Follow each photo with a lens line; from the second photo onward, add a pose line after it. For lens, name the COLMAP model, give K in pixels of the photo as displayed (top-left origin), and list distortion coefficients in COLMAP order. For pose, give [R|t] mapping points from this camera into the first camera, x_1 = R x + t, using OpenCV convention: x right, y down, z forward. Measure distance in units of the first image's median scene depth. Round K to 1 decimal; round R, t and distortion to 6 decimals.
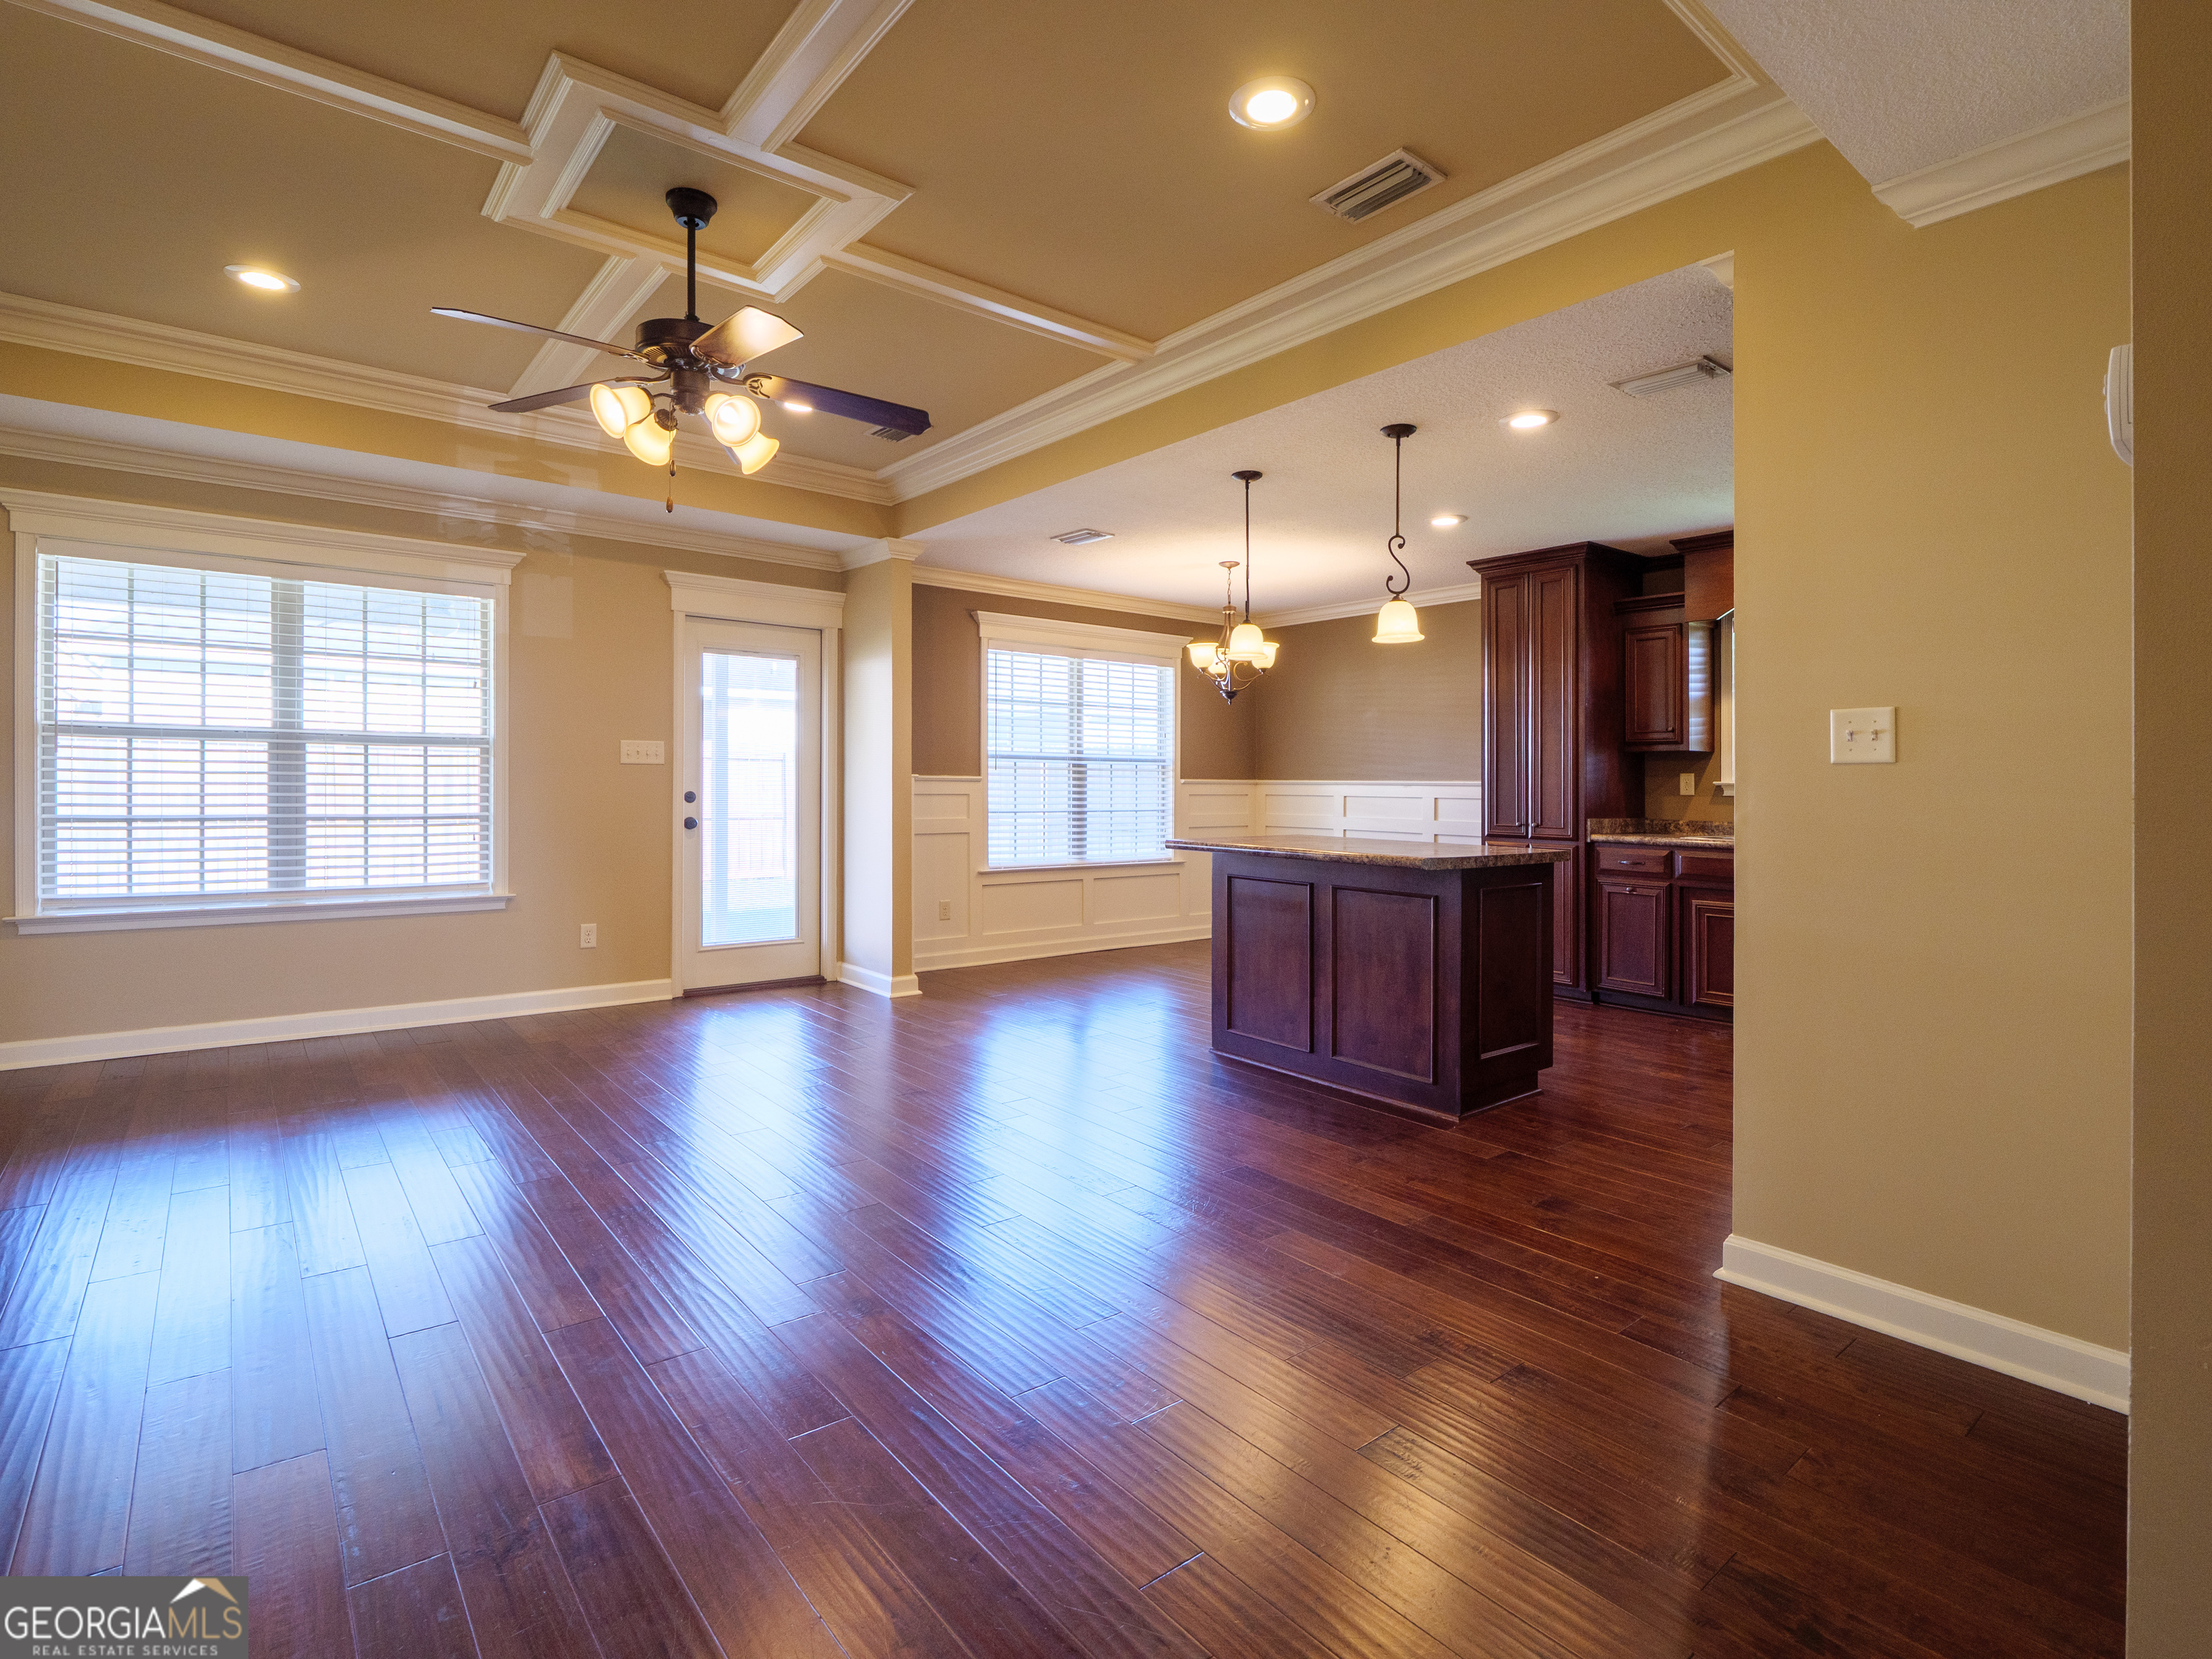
lens RADIAL K [[1094.3, 0, 1098.8], [0, 1094.3, 796.8], [0, 0, 1]] dist [-0.008093, -0.004426]
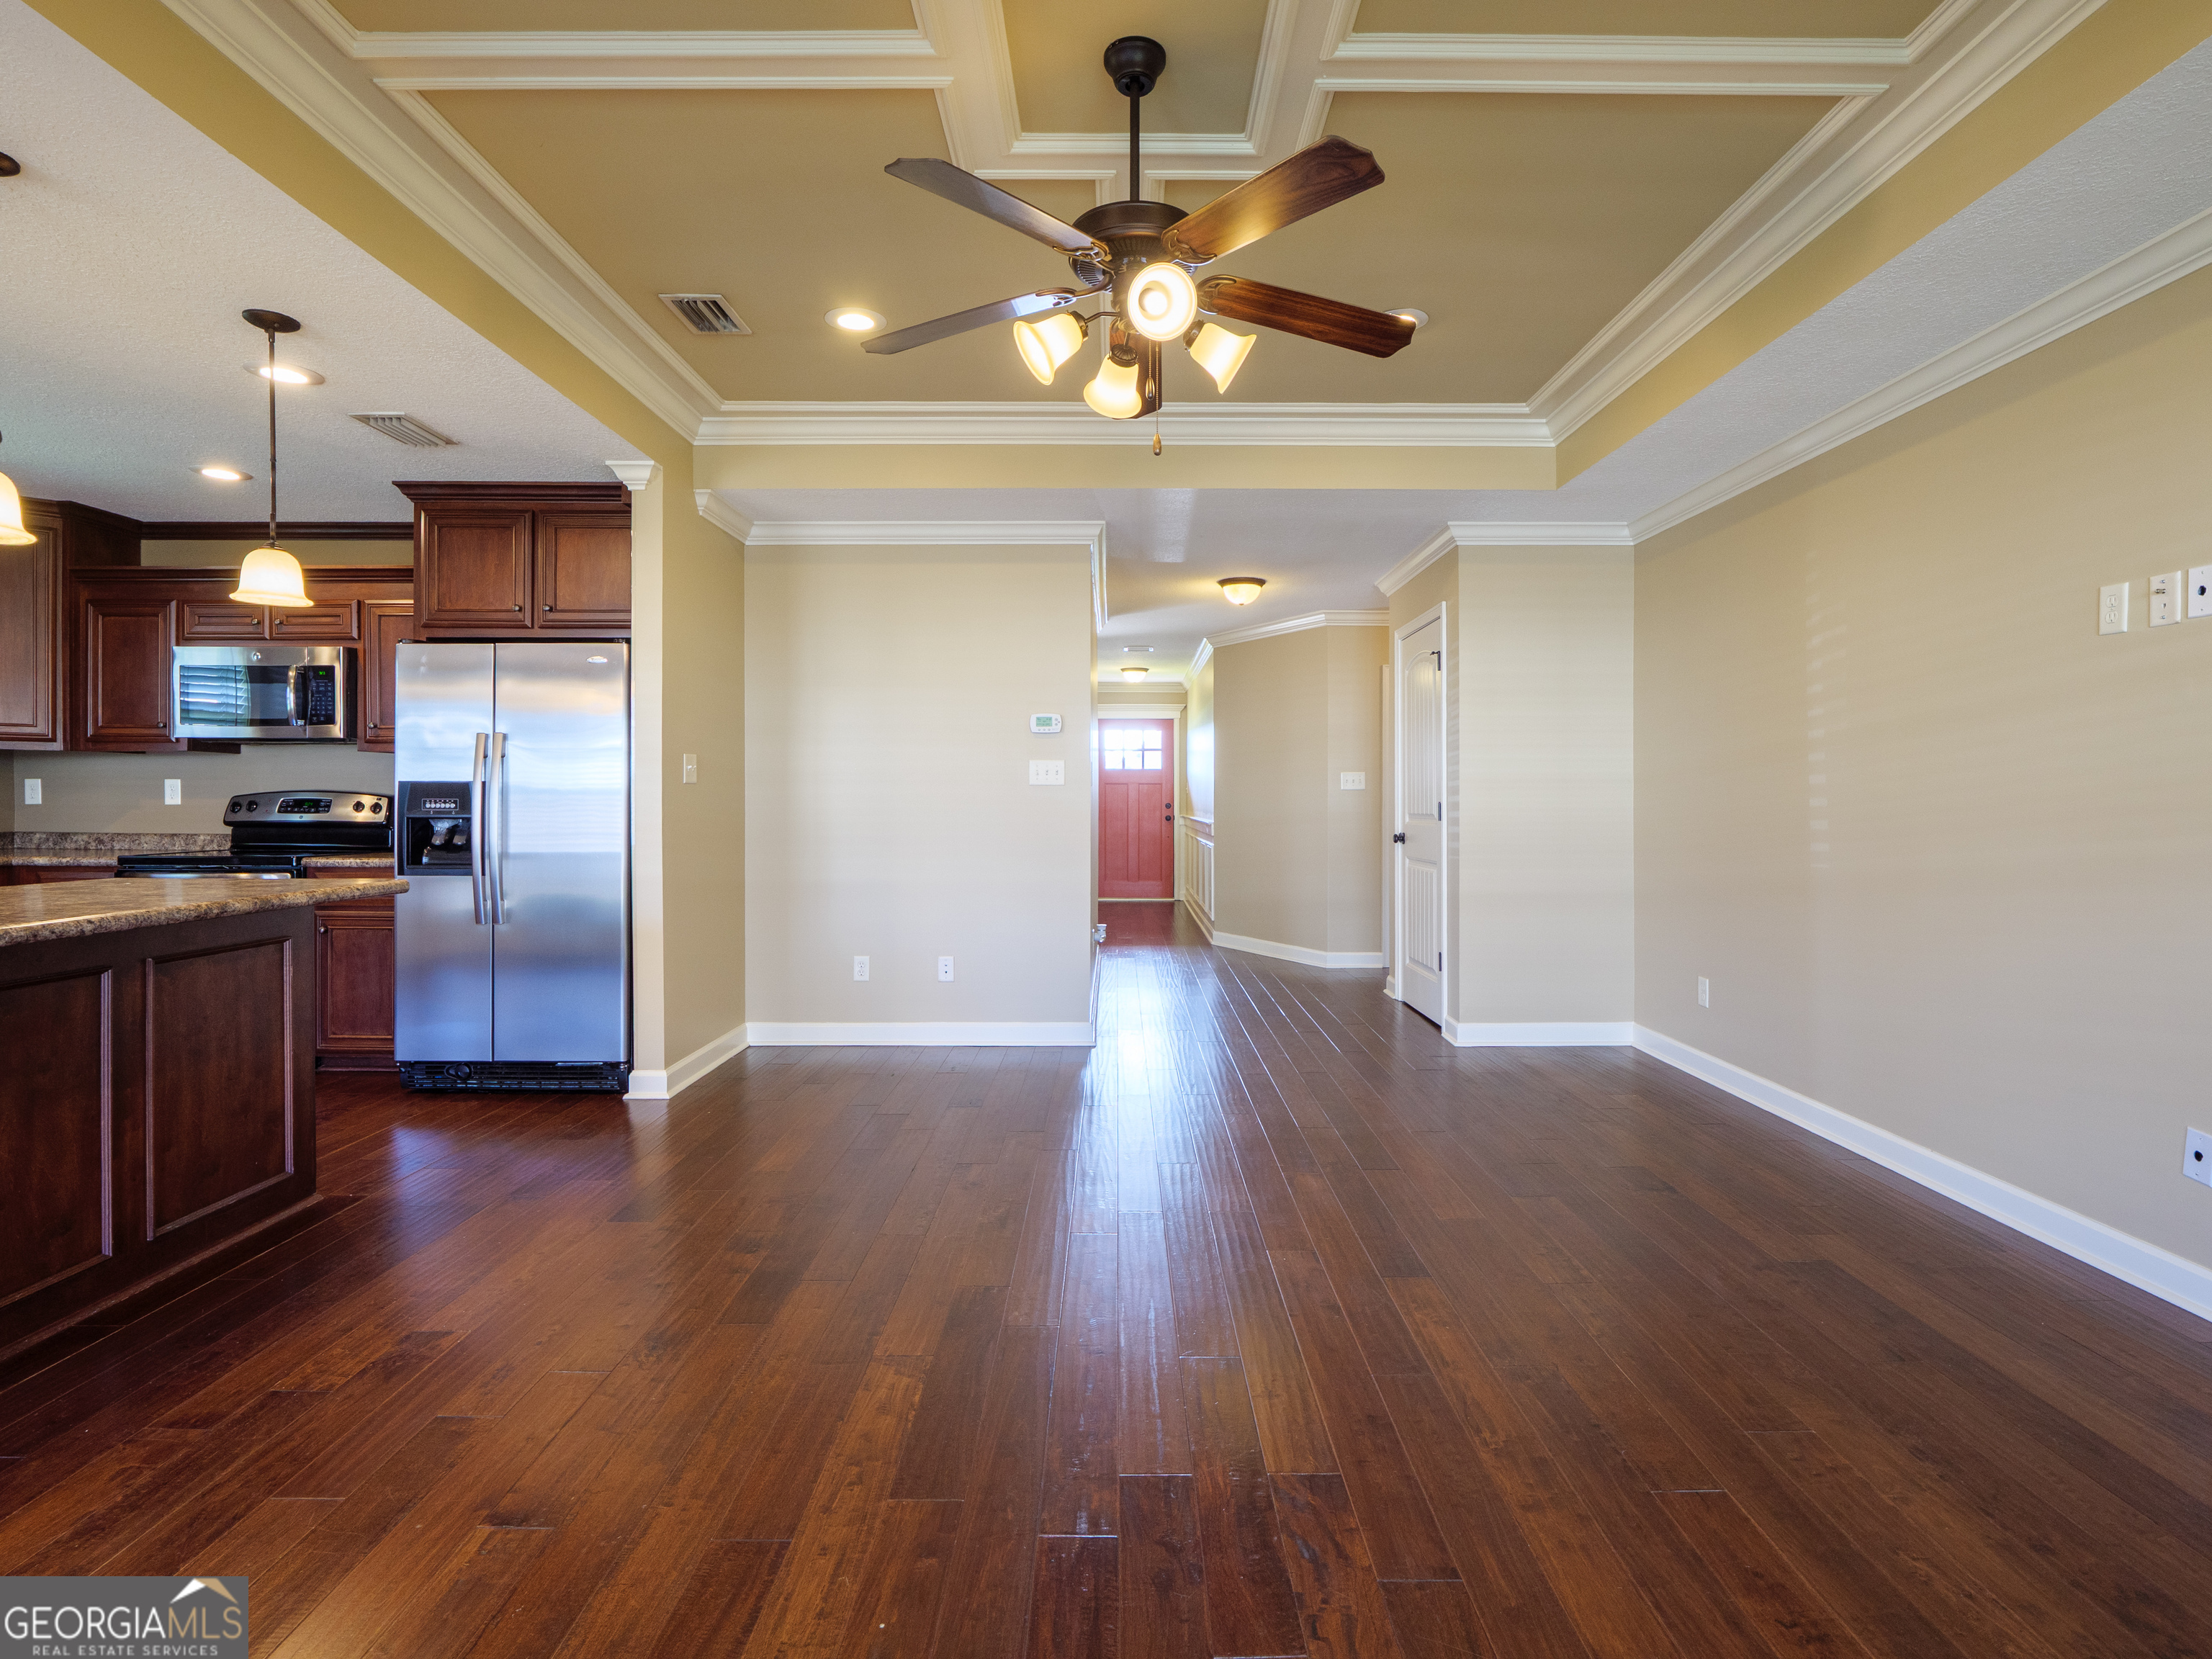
lens RADIAL K [[1094.3, 0, 1119.2], [0, 1094.3, 794.4], [0, 0, 1]] dist [-0.008093, -0.004426]
pose [[-0.781555, -0.009484, 0.623764, -0.398037], [-0.001251, 0.999906, 0.013635, -0.014054], [-0.623835, 0.009876, -0.781494, 0.757175]]
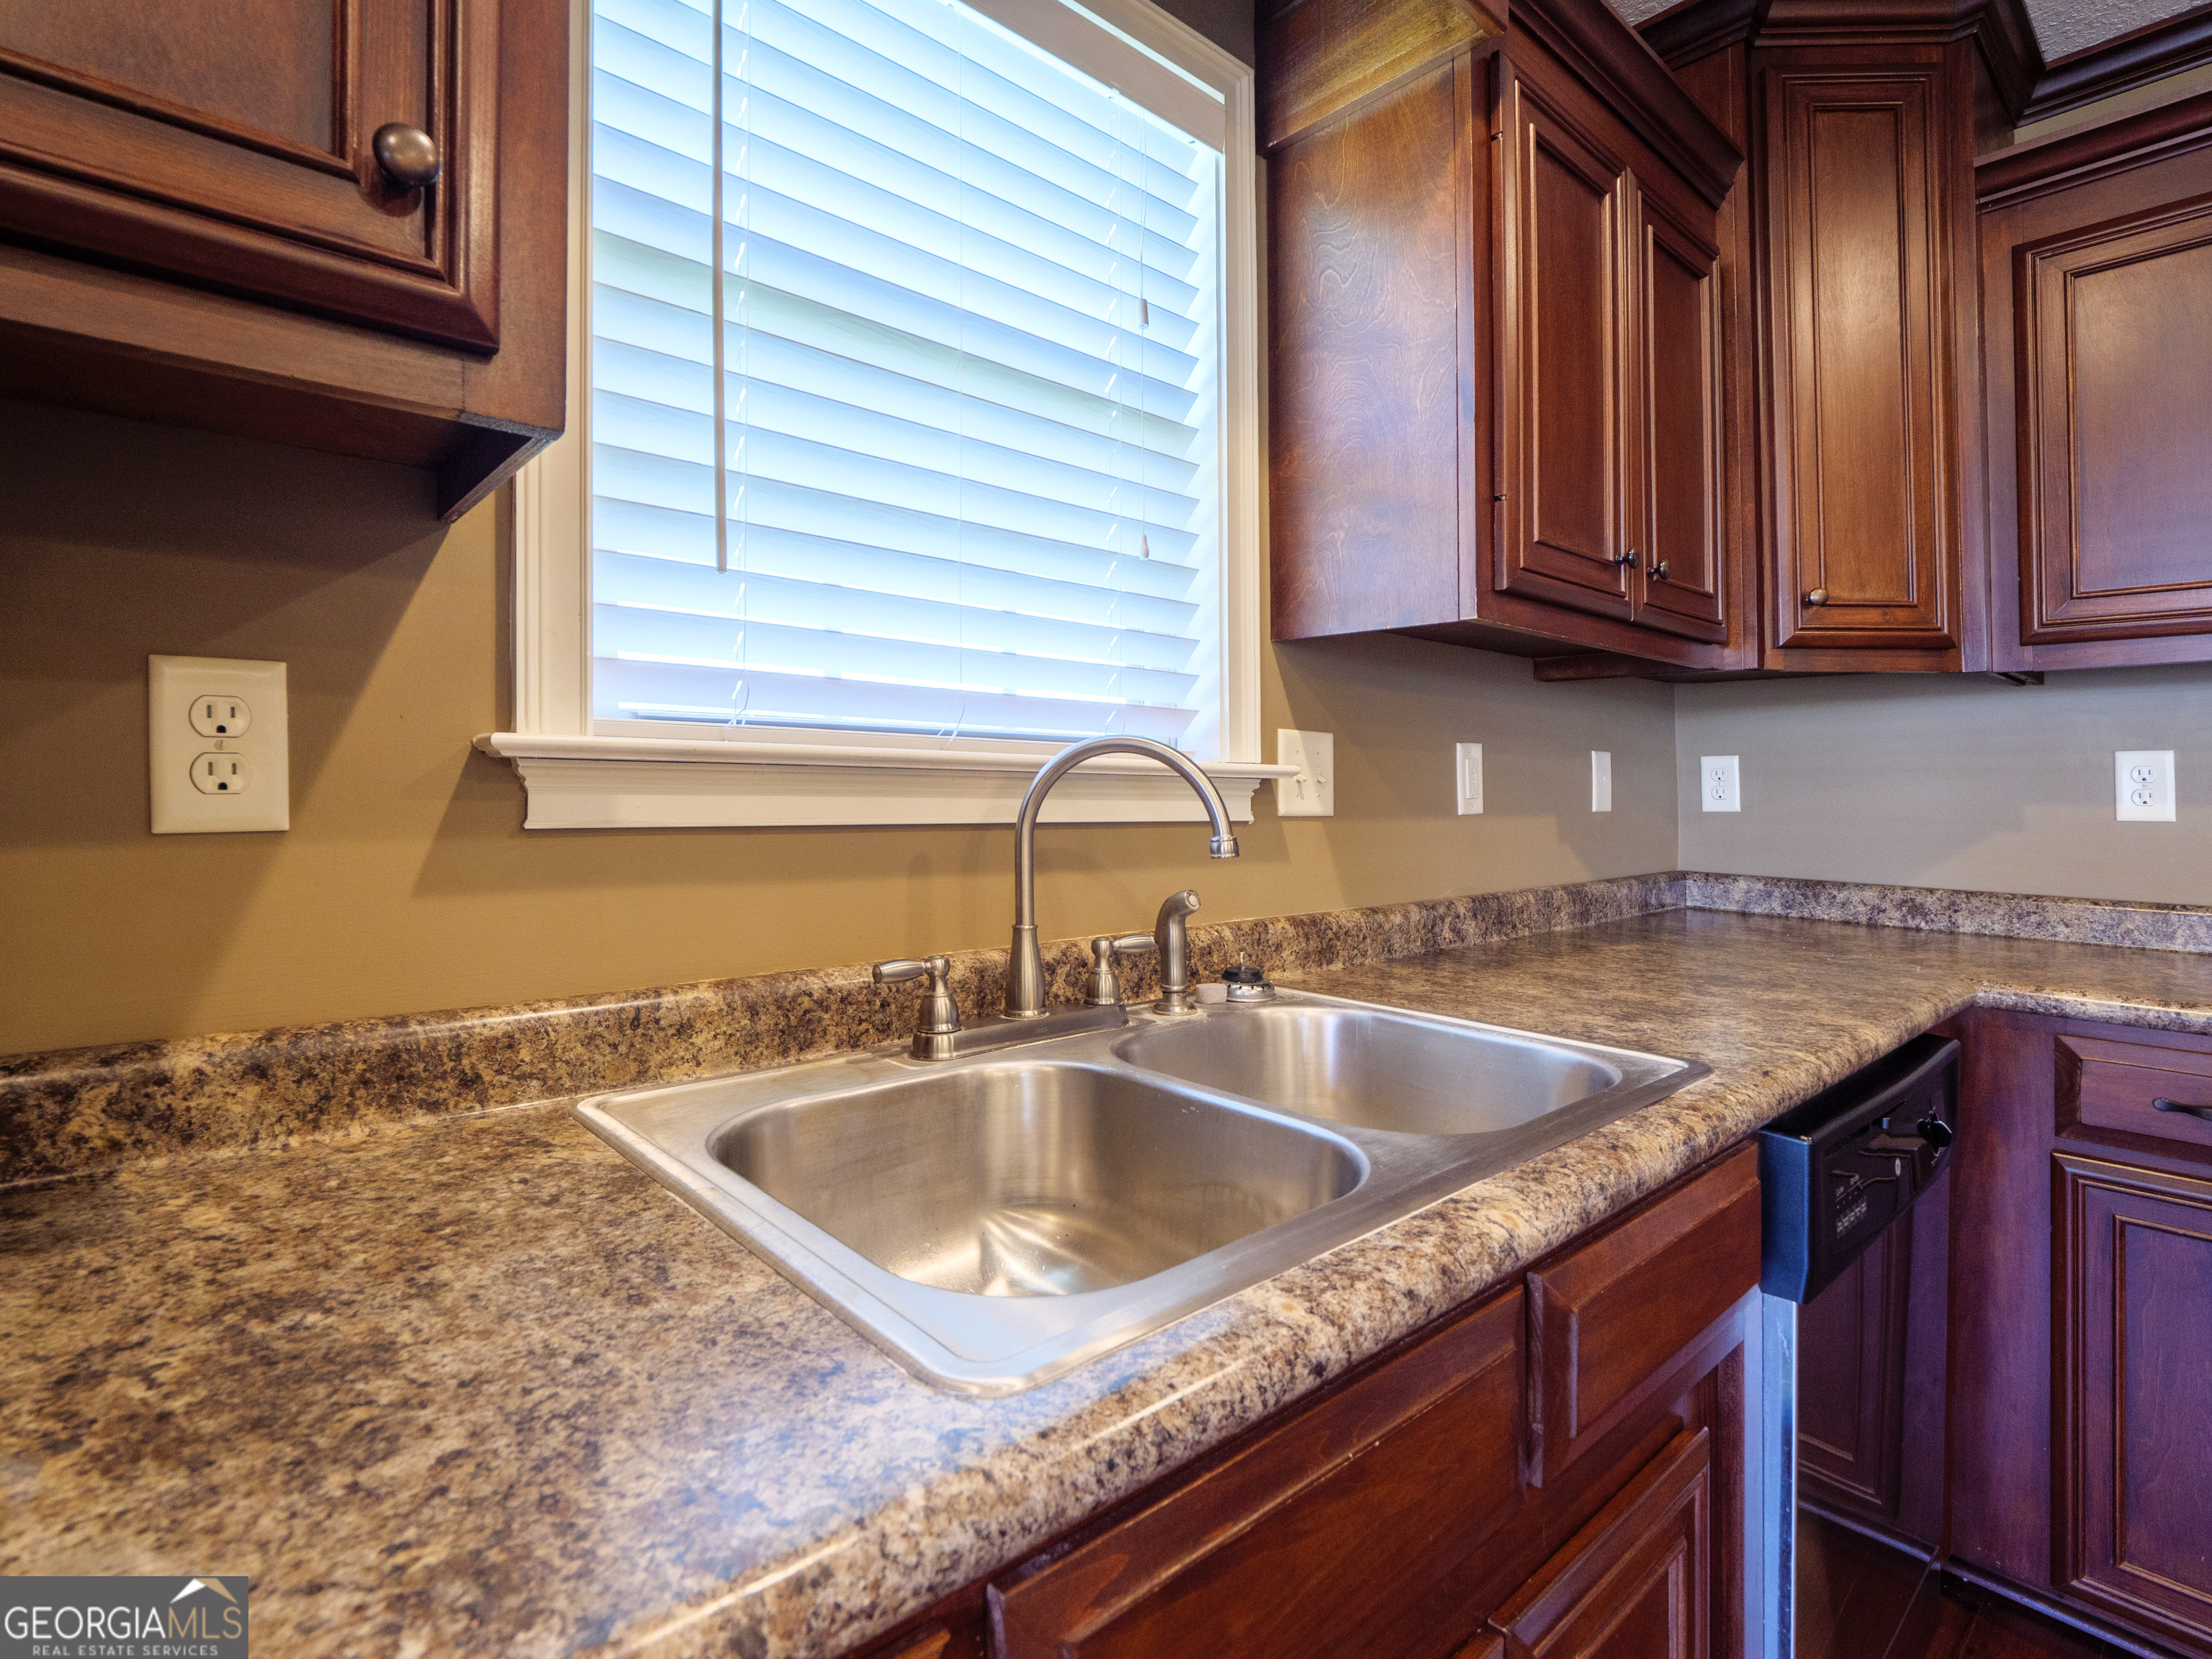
lens RADIAL K [[1094.3, 0, 1110.6], [0, 1094.3, 772.1], [0, 0, 1]] dist [-0.008093, -0.004426]
pose [[-0.054804, 0.005792, 0.998480, 0.389744], [0.005015, 0.999972, -0.005526, -0.007071], [-0.998485, 0.004704, -0.054832, 0.858408]]
